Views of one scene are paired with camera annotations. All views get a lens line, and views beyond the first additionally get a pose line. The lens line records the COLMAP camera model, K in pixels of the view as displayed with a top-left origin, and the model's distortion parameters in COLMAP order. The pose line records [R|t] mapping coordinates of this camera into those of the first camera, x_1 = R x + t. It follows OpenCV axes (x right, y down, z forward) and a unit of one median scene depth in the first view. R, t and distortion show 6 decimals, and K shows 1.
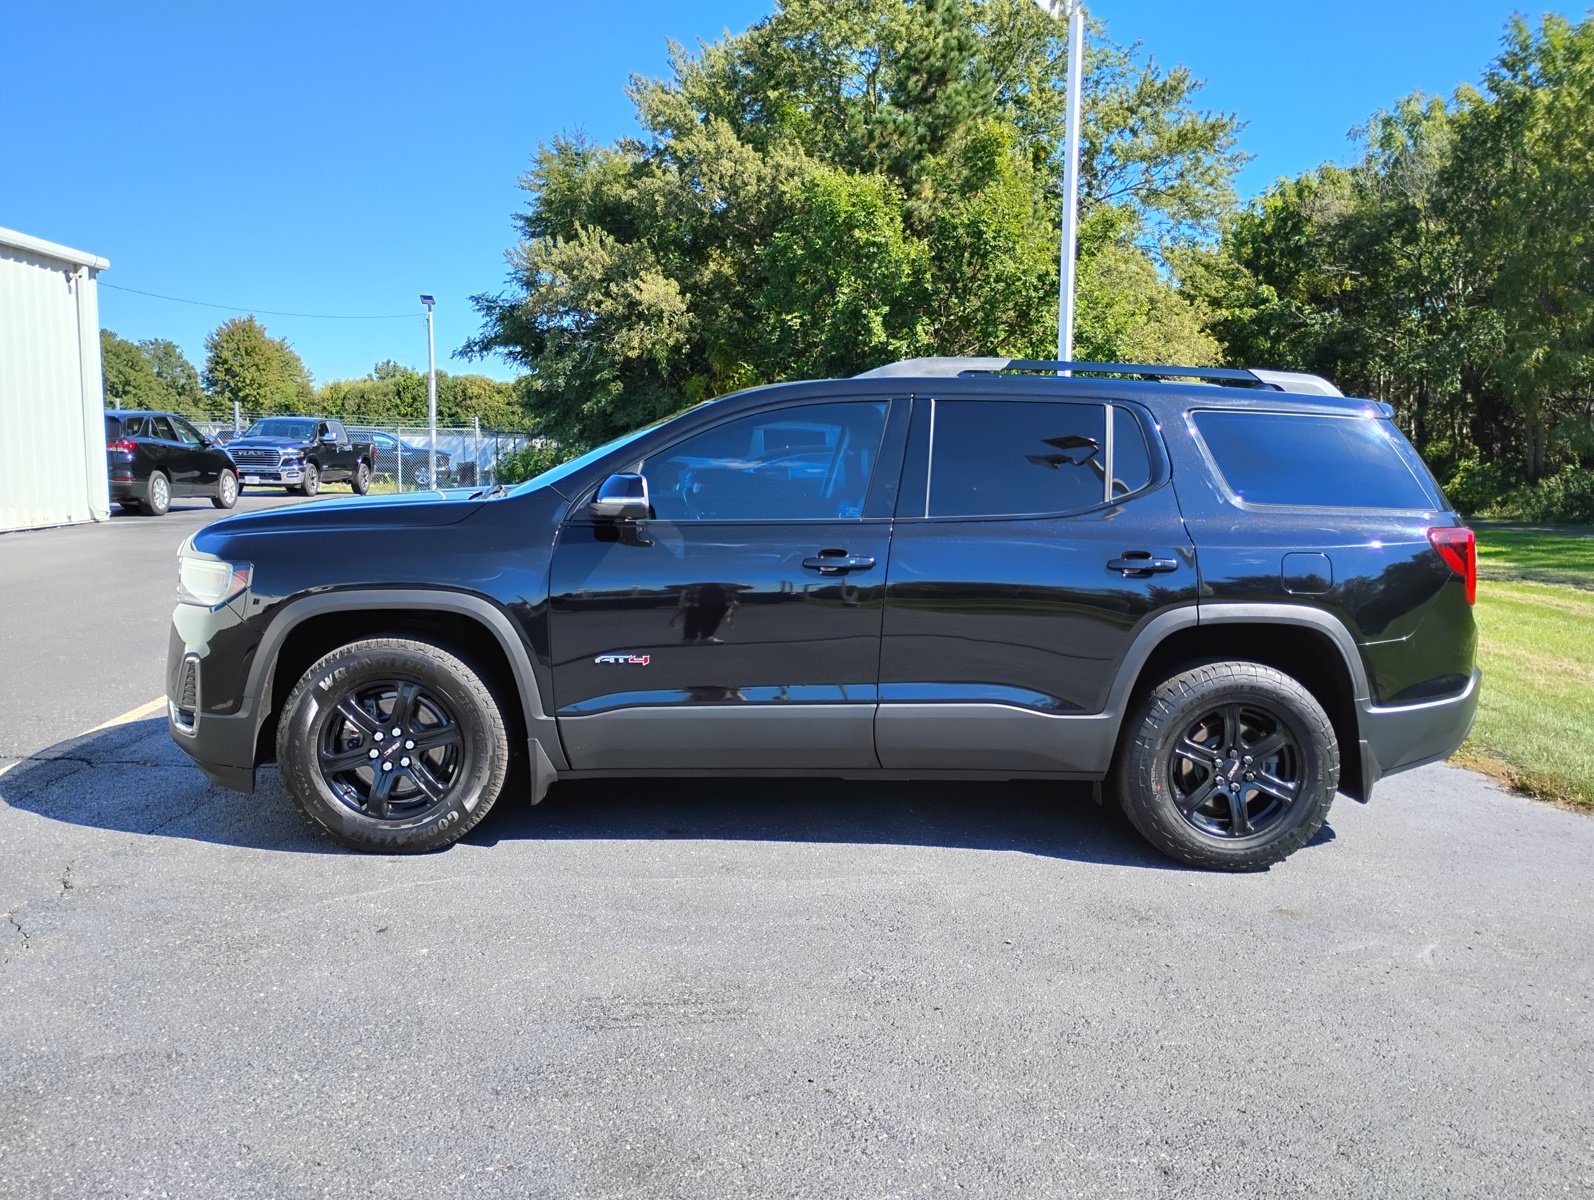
lens RADIAL K [[1321.3, 0, 793.9], [0, 1321.3, 598.4], [0, 0, 1]] dist [0.071178, -0.092695]
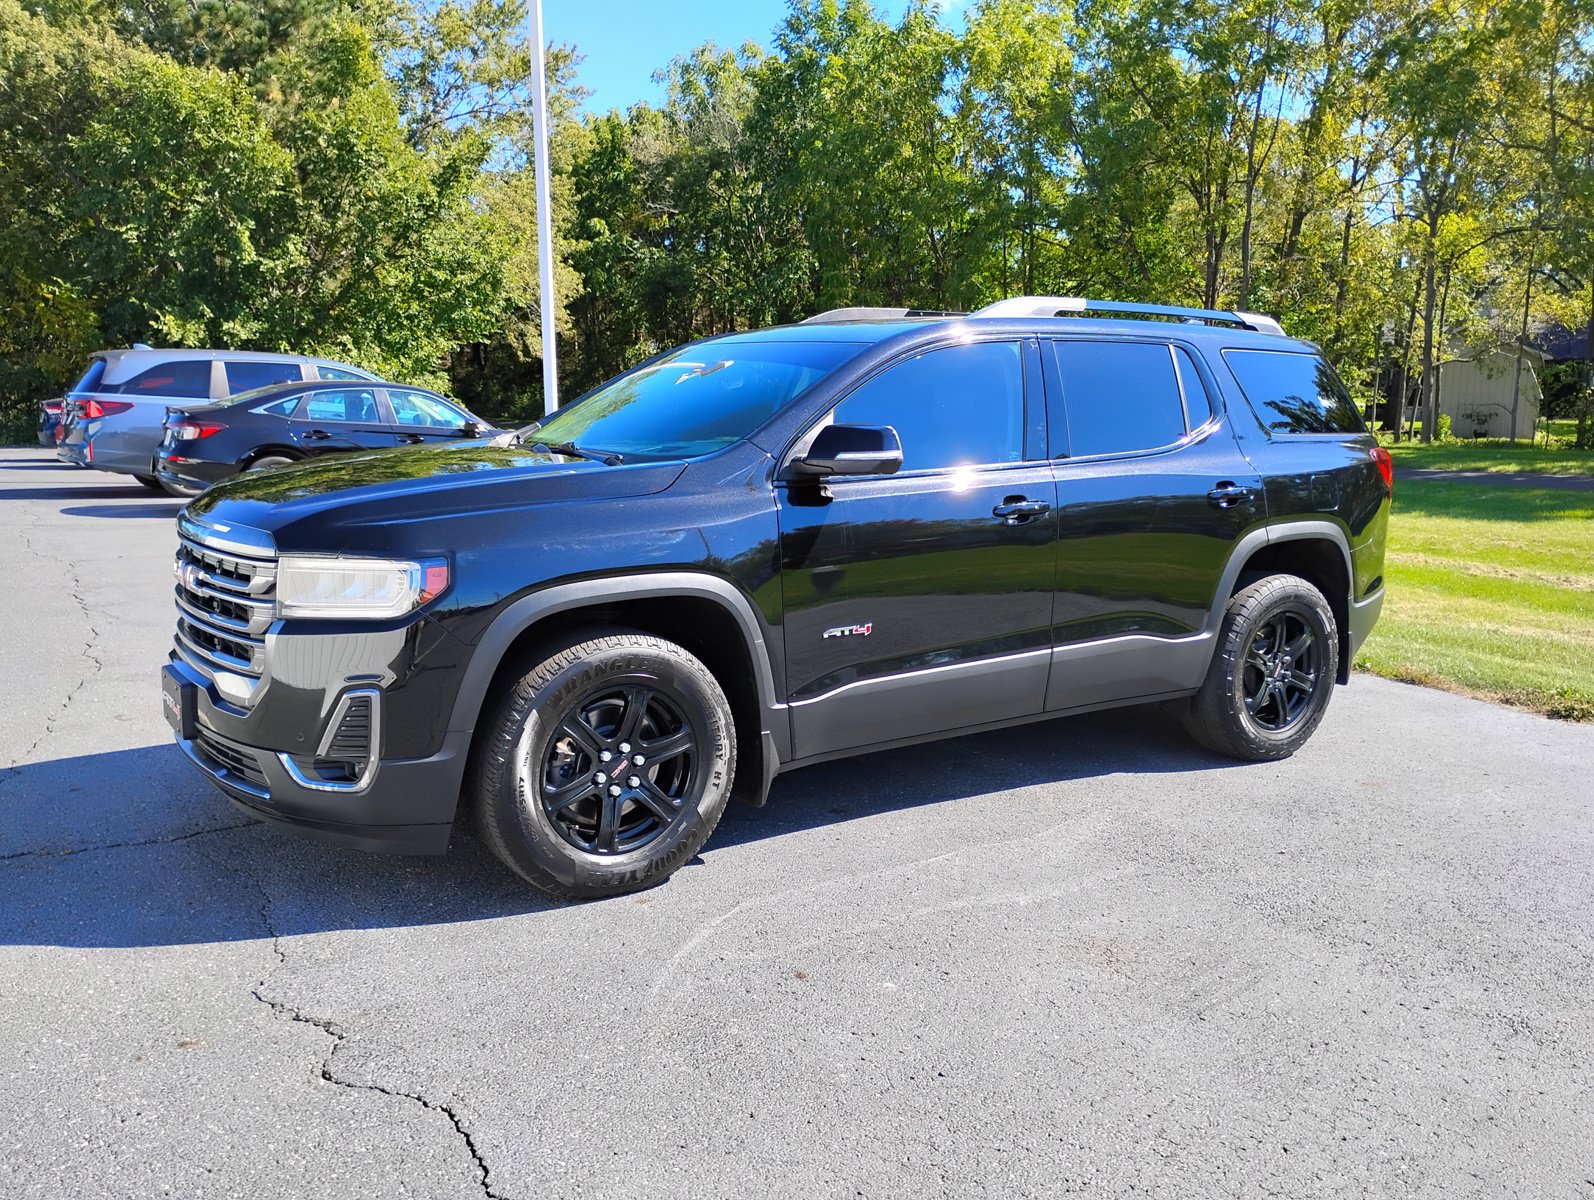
lens RADIAL K [[1321.3, 0, 793.9], [0, 1321.3, 598.4], [0, 0, 1]] dist [0.071178, -0.092695]
pose [[0.863045, -0.096316, 0.495860, -0.077771], [0.070076, 0.994990, 0.071299, -0.005522], [-0.500243, -0.026786, 0.865471, 0.030452]]
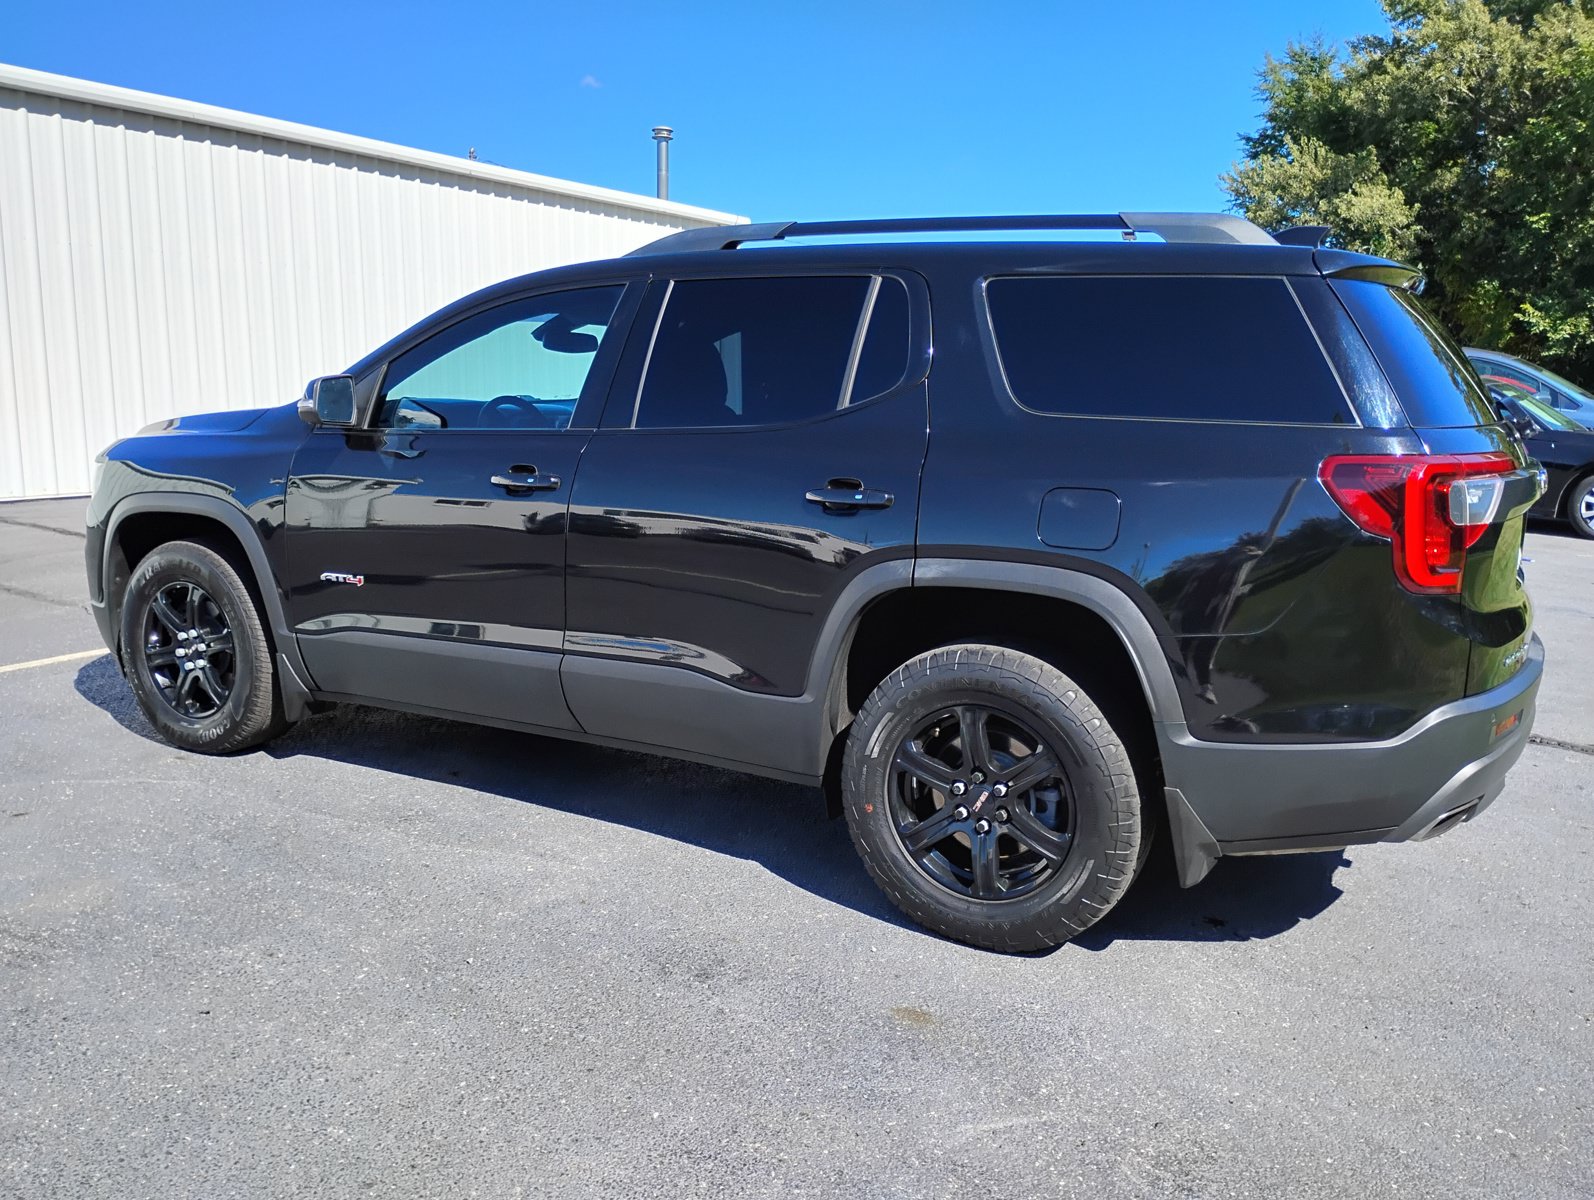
lens RADIAL K [[1321.3, 0, 793.9], [0, 1321.3, 598.4], [0, 0, 1]] dist [0.071178, -0.092695]
pose [[0.832968, 0.077377, -0.547885, 0.083217], [-0.055407, 0.996861, 0.056549, -0.001307], [0.550541, -0.016747, 0.834640, 0.050419]]
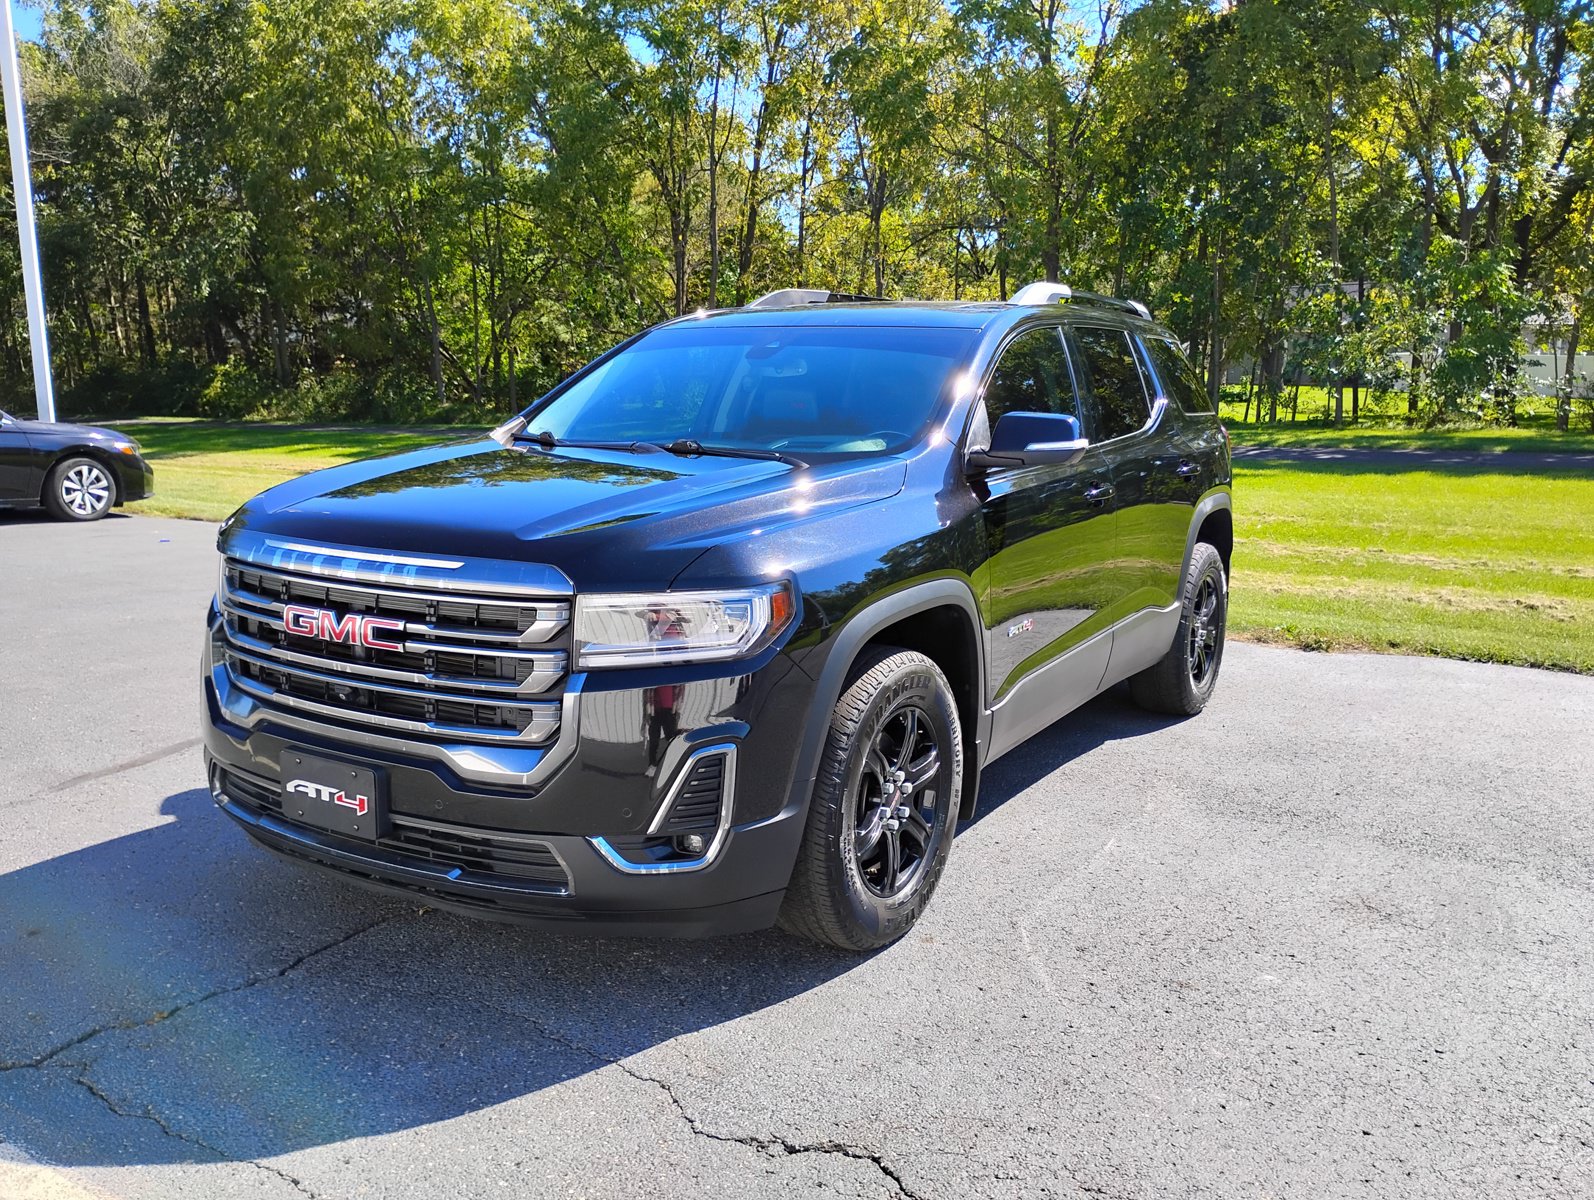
lens RADIAL K [[1321.3, 0, 793.9], [0, 1321.3, 598.4], [0, 0, 1]] dist [0.071178, -0.092695]
pose [[0.572570, -0.161273, 0.803837, -0.117517], [0.103241, 0.986840, 0.124451, -0.012491], [-0.813329, 0.011732, 0.581685, 0.078471]]
